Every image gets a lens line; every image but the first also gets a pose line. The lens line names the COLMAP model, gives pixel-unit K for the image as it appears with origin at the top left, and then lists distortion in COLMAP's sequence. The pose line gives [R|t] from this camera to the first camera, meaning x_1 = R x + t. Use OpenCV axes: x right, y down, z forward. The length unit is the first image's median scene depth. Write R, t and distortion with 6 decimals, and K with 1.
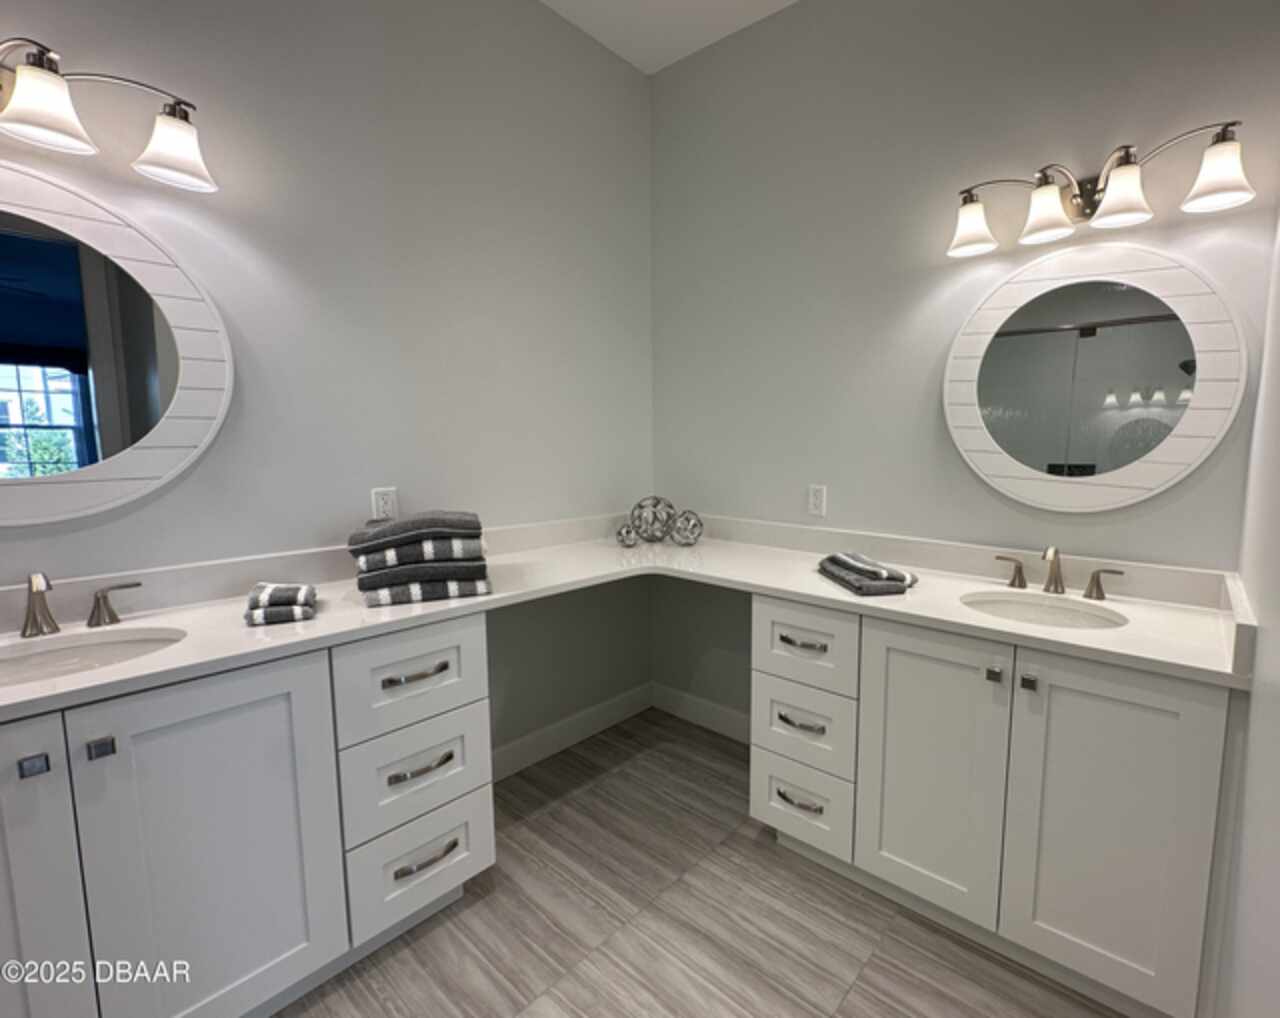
lens RADIAL K [[613.2, 0, 640.0], [0, 613.2, 509.0], [0, 0, 1]] dist [-0.000329, -0.000154]
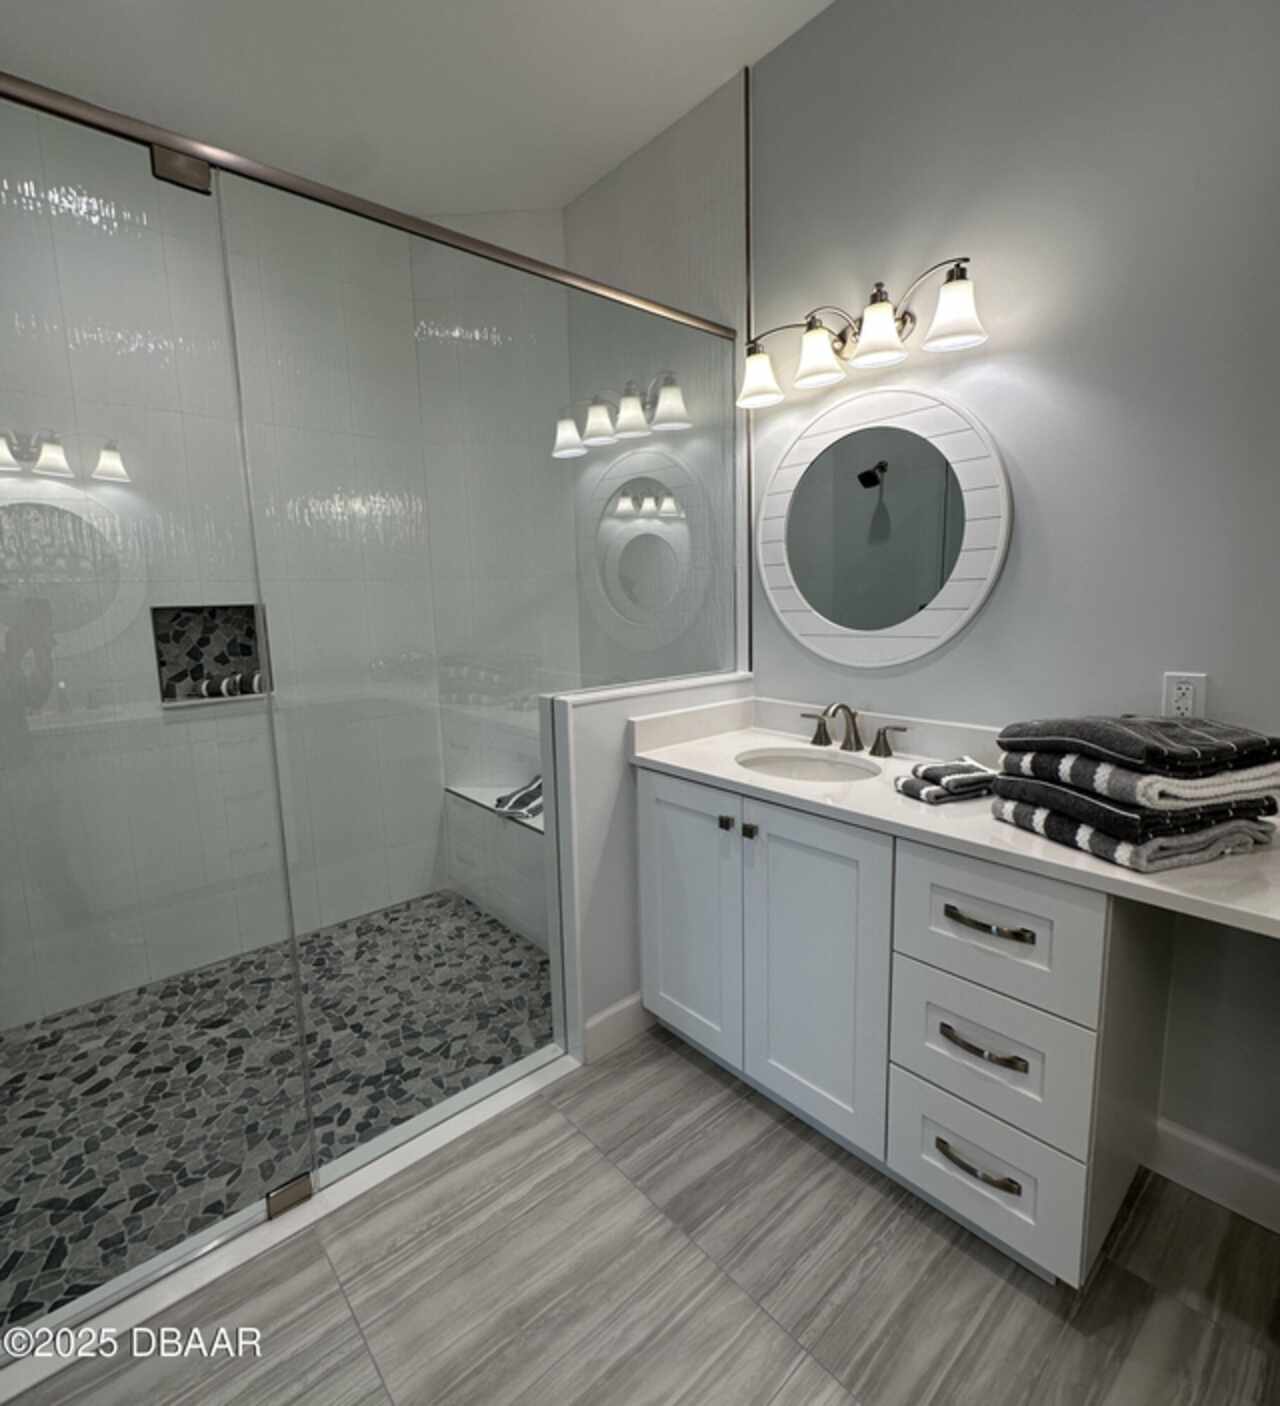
lens RADIAL K [[625.5, 0, 640.7], [0, 625.5, 682.8], [0, 0, 1]] dist [-0.001807, -0.000412]
pose [[-0.058954, 0.129311, -0.989850, 0.346578], [-0.087367, 0.987101, 0.134155, -0.076284], [0.994430, 0.094390, -0.046896, 0.558417]]
